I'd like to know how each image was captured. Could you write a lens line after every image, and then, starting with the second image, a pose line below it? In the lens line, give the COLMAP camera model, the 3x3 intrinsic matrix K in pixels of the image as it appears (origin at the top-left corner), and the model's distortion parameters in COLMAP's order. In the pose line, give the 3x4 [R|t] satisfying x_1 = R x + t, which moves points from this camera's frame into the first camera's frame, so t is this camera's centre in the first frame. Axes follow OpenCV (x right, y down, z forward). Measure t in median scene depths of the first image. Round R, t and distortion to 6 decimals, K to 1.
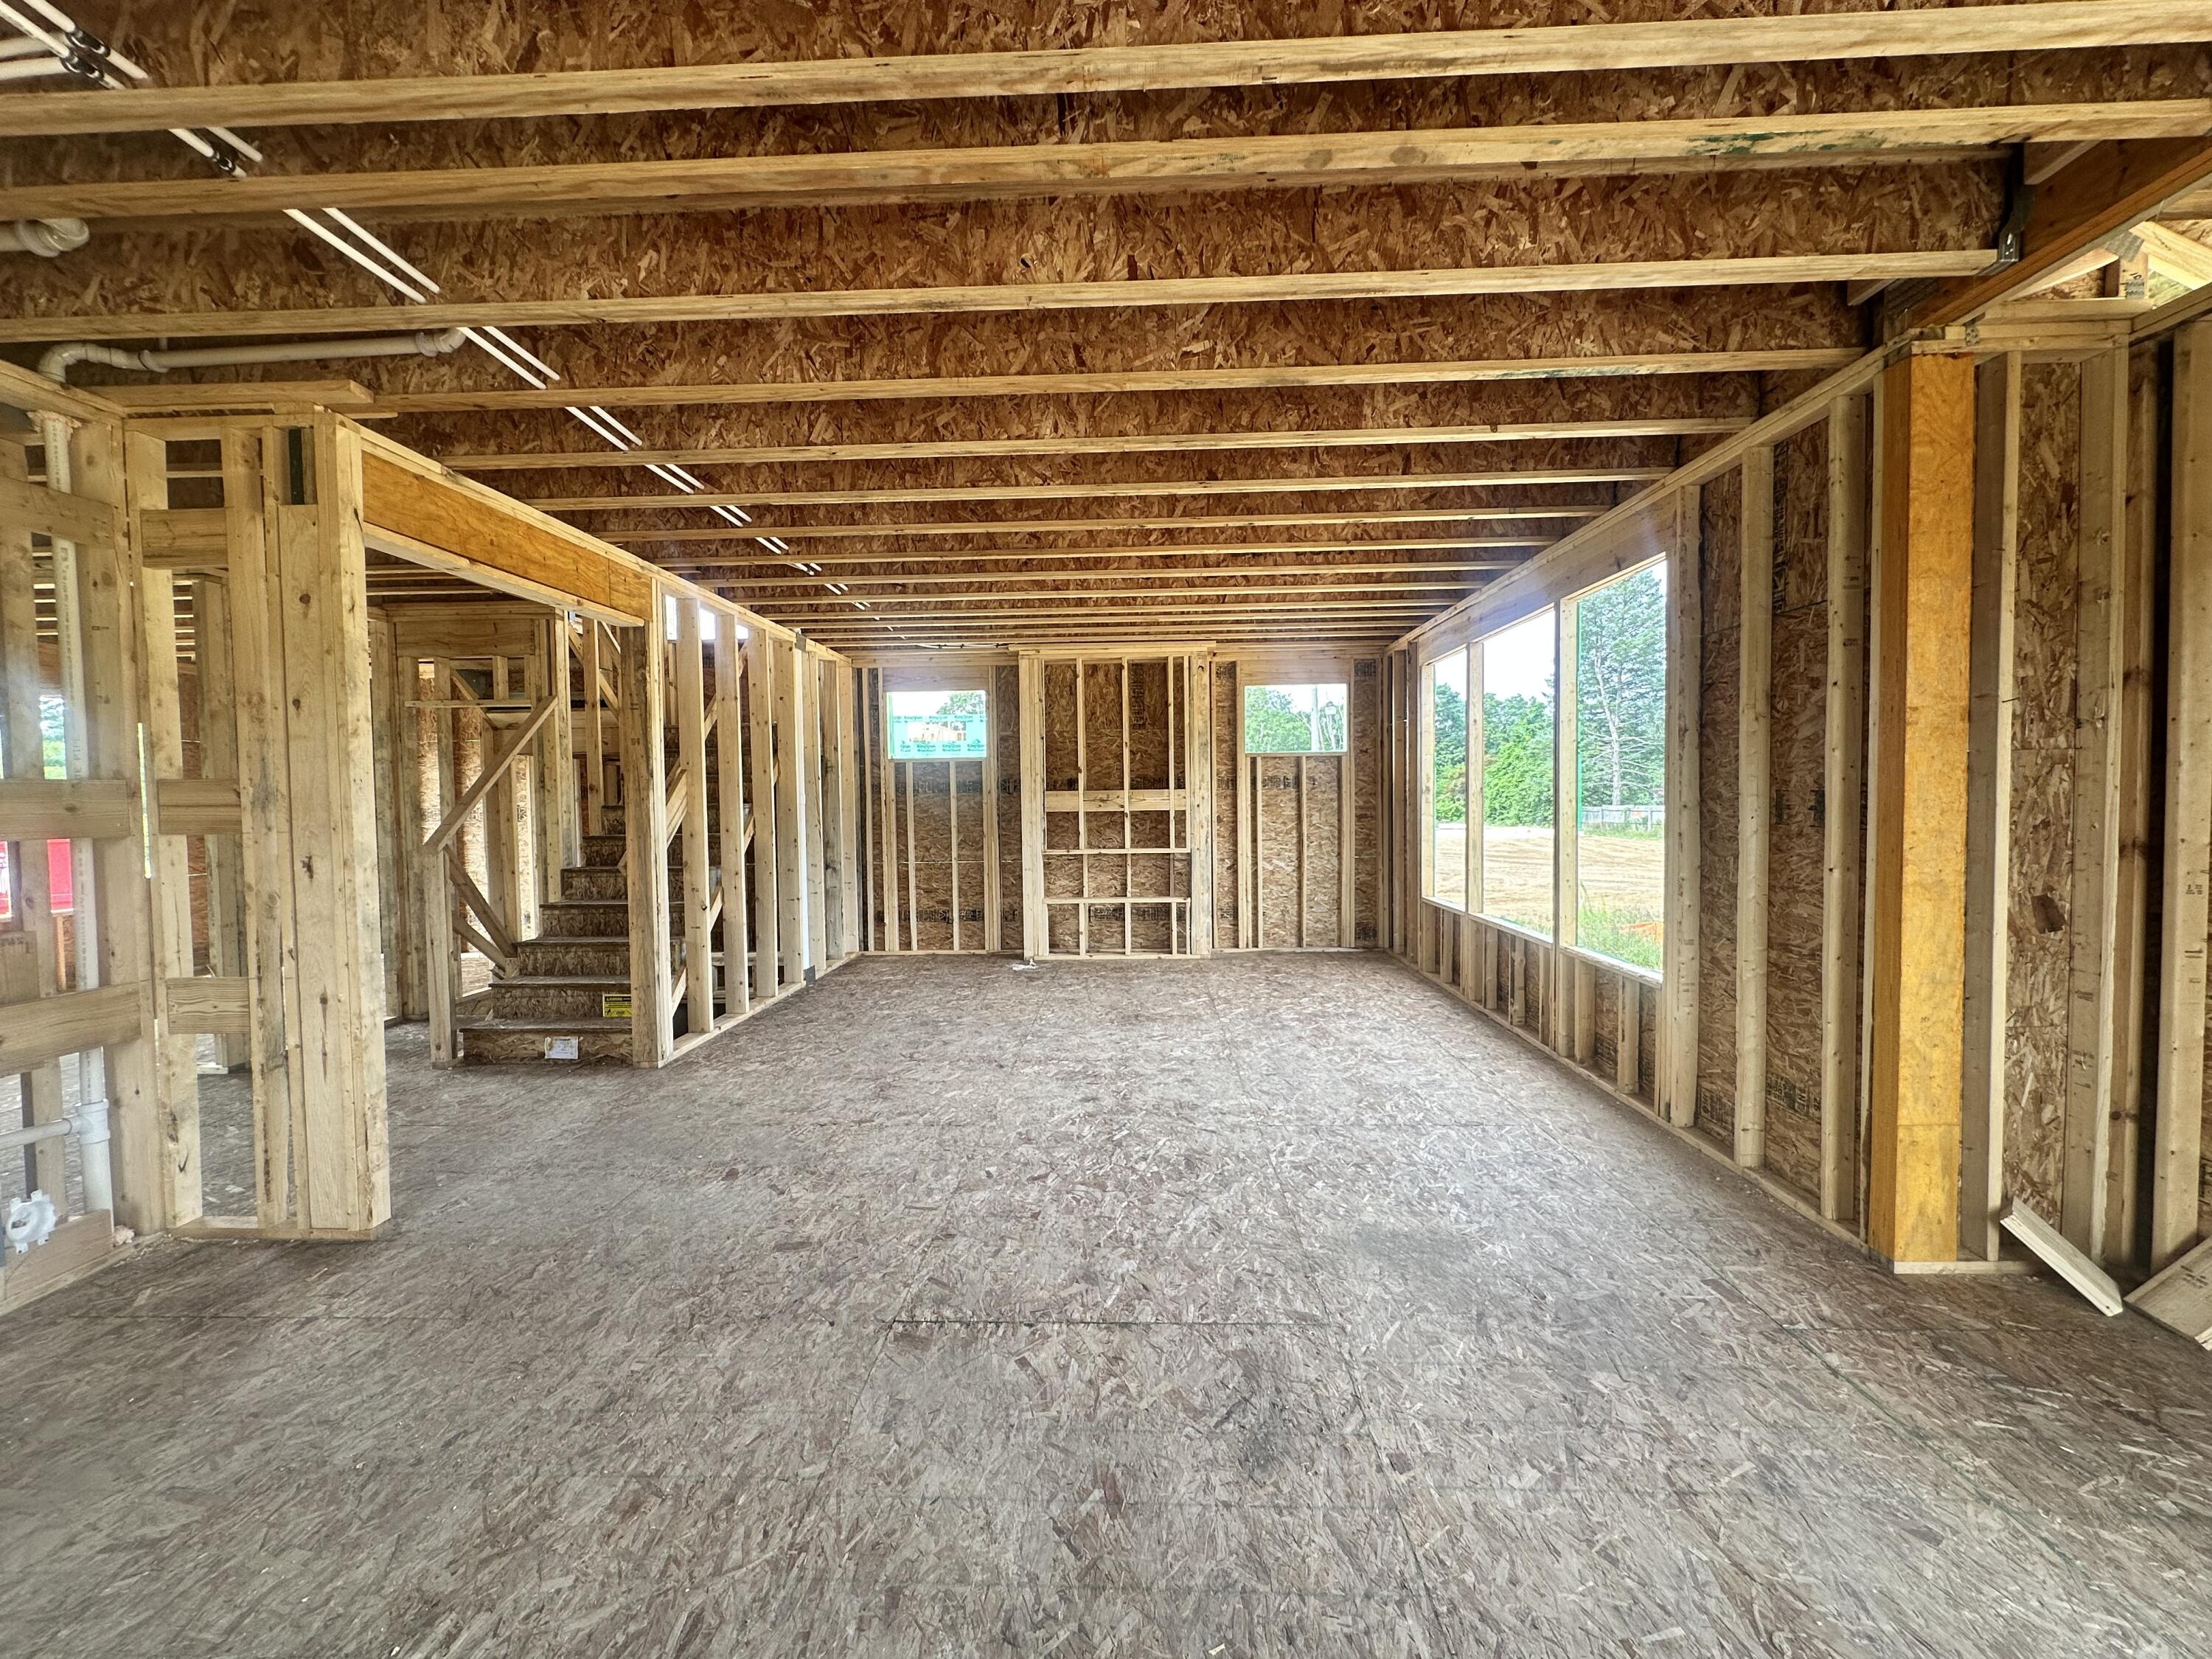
lens RADIAL K [[879.5, 0, 1106.0], [0, 879.5, 829.5], [0, 0, 1]] dist [-0.000785, 0.000134]
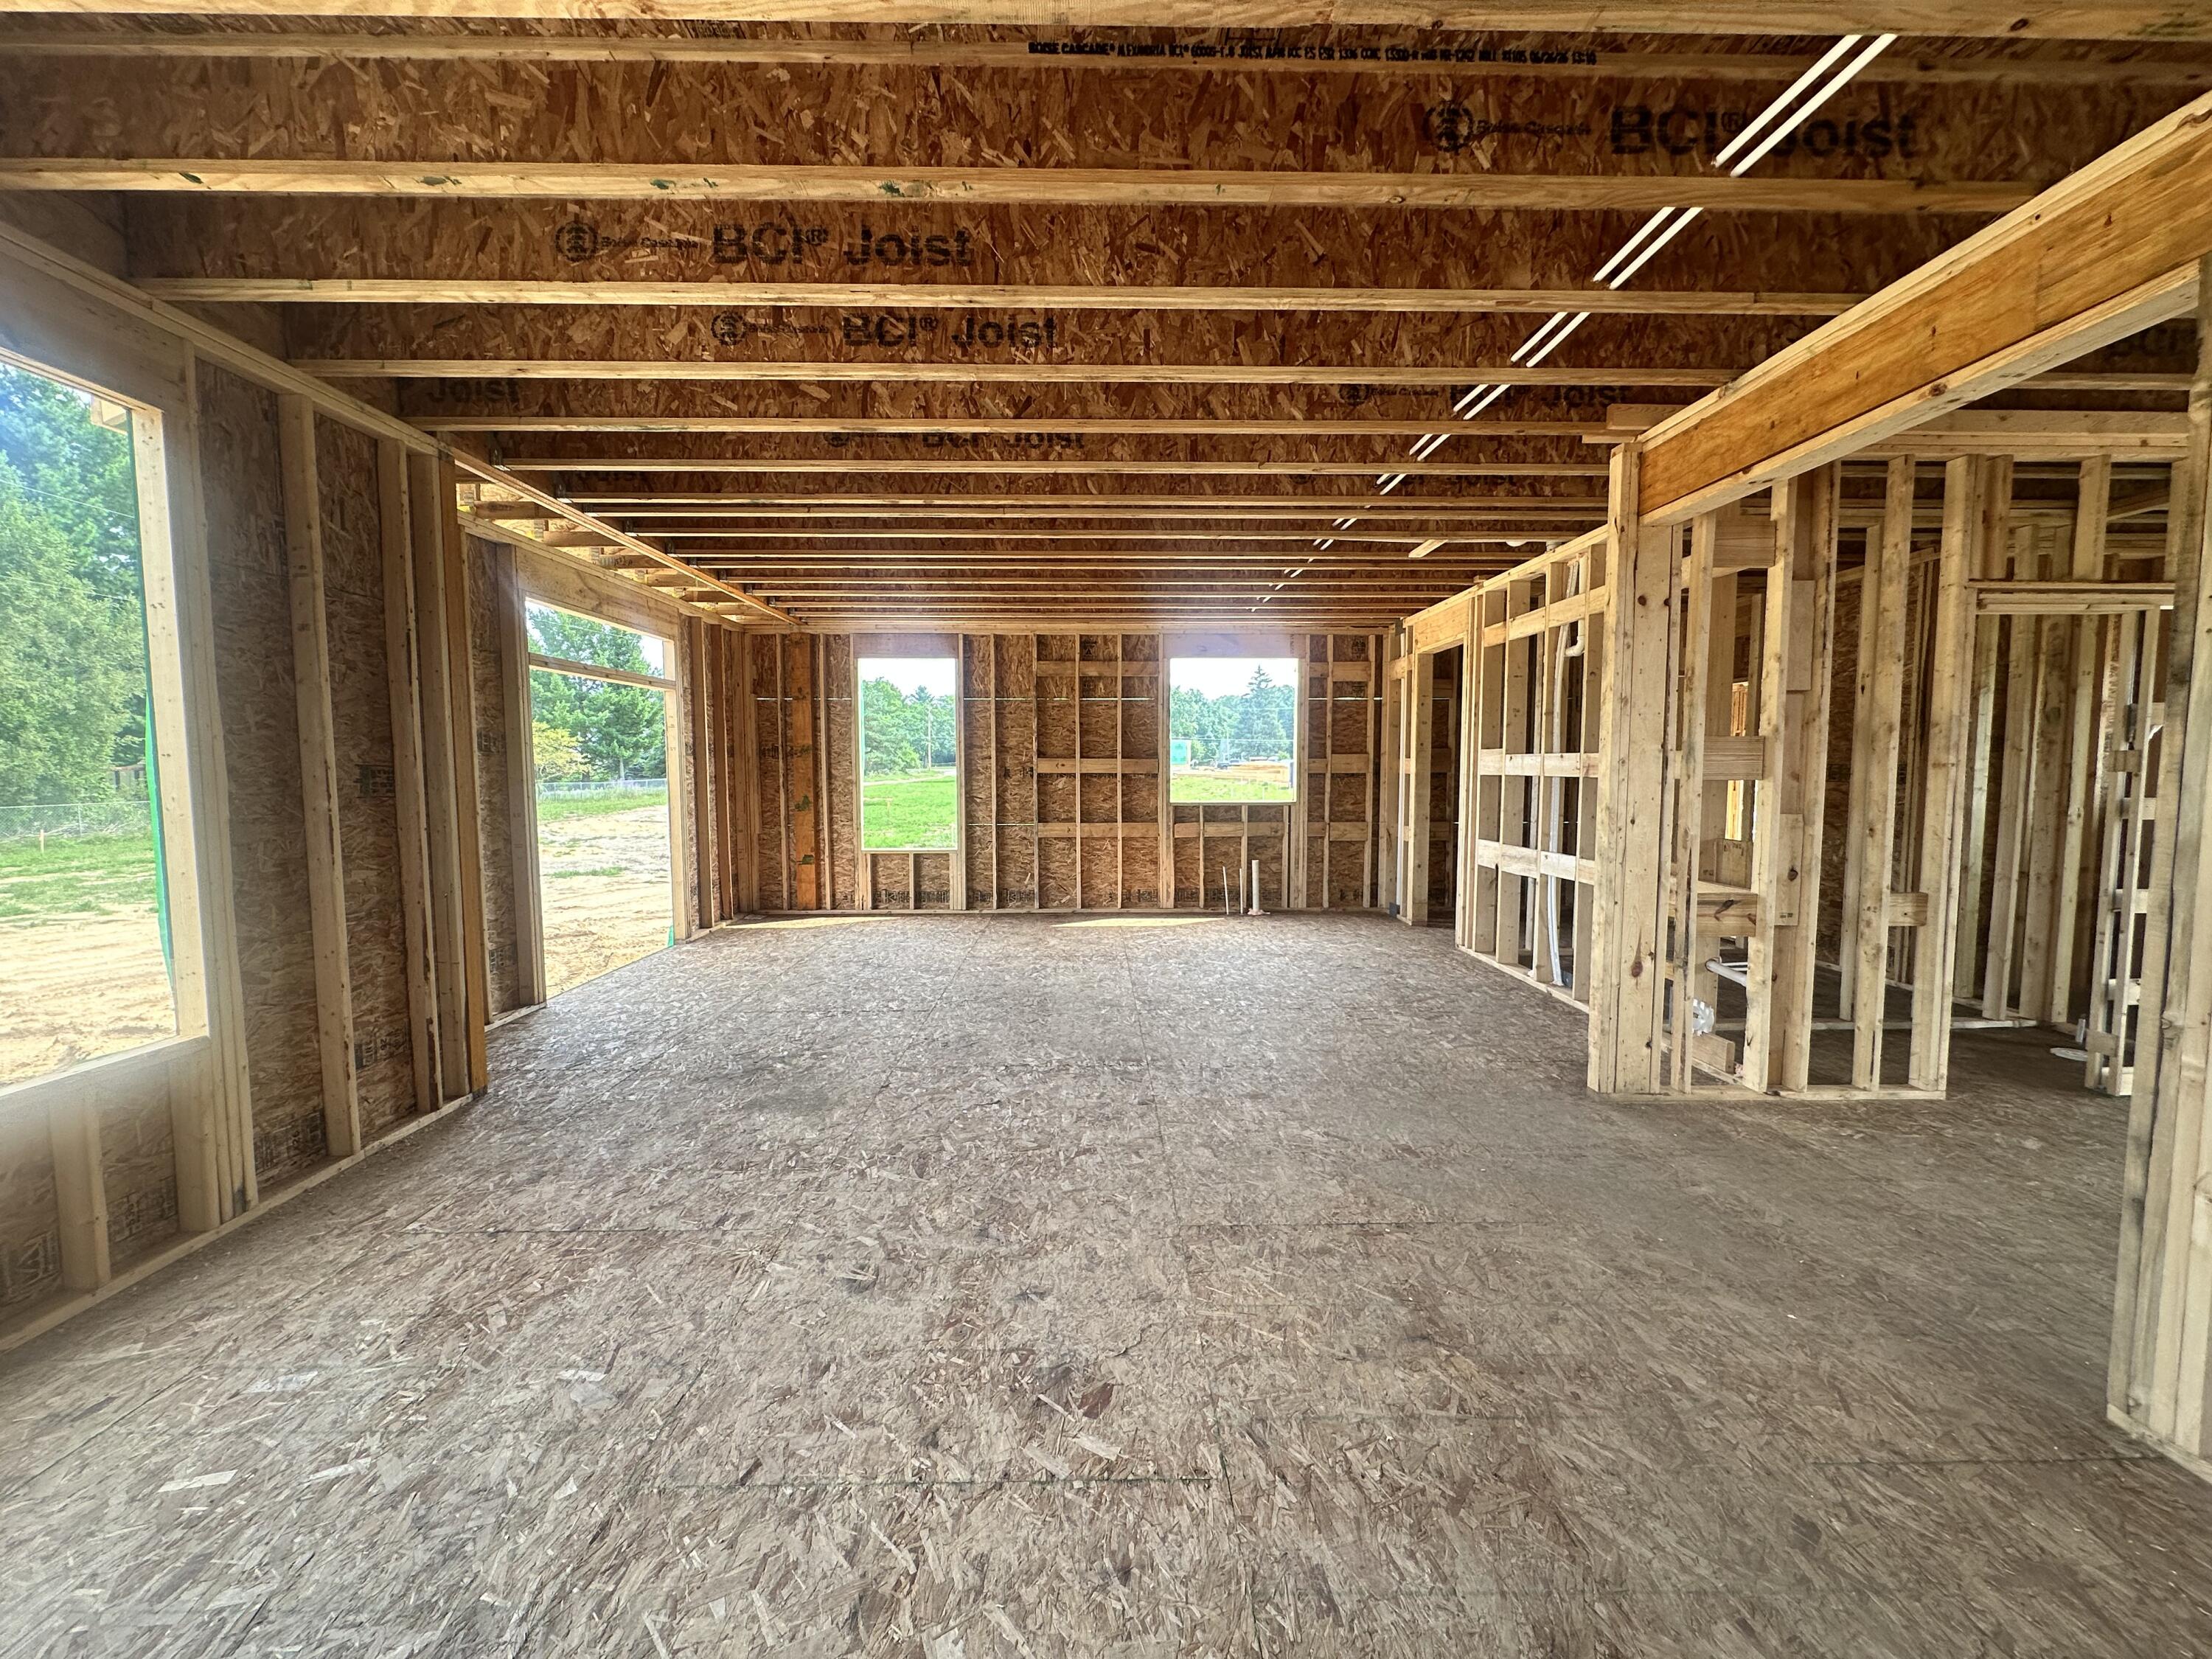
lens RADIAL K [[879.5, 0, 1106.0], [0, 879.5, 829.5], [0, 0, 1]] dist [-0.000785, 0.000134]
pose [[-0.998343, 0.019858, -0.054017, -0.051011], [0.013851, 0.993903, 0.109389, -0.060513], [0.055860, 0.108459, -0.992530, 1.807077]]
